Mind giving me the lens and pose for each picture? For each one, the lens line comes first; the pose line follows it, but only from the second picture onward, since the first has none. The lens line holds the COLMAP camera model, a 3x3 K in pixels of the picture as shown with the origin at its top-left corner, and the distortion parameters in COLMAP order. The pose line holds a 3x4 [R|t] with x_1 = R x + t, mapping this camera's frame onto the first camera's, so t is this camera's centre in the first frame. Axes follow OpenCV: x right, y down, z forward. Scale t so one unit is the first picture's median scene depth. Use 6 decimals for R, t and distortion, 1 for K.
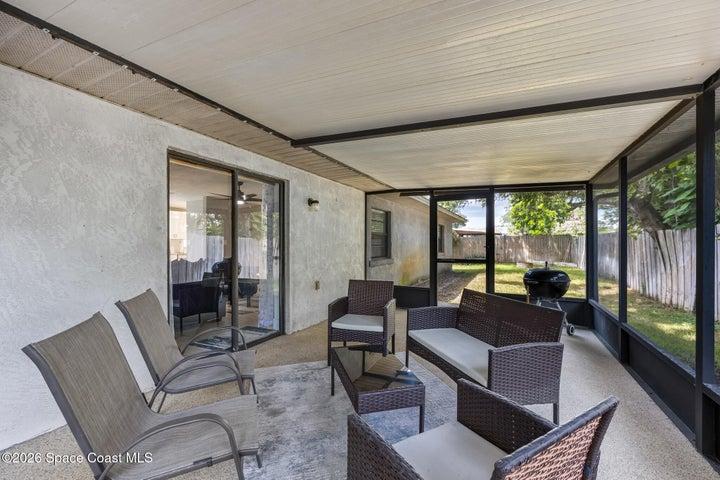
lens RADIAL K [[309.3, 0, 374.2], [0, 309.3, 240.1], [0, 0, 1]] dist [-0.001571, -0.000141]
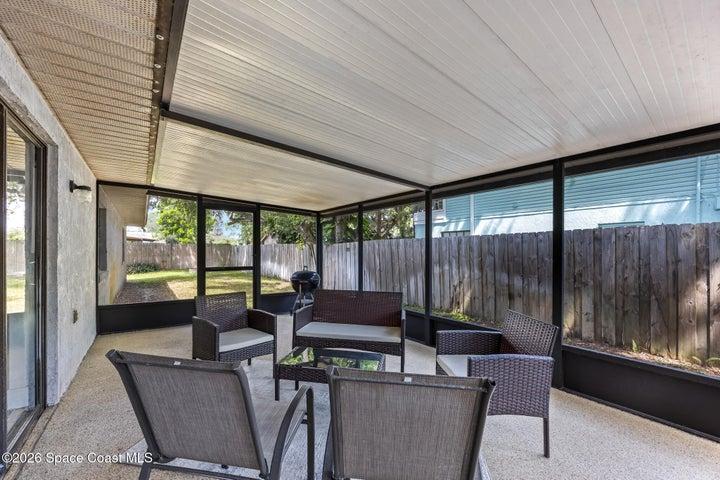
lens RADIAL K [[275.5, 0, 360.4], [0, 275.5, 241.6], [0, 0, 1]] dist [-0.003052, -0.000353]
pose [[0.462417, 0.041137, 0.885708, -0.151926], [-0.022573, 0.999146, -0.034620, -0.000775], [-0.886375, -0.003984, 0.462950, 0.074591]]
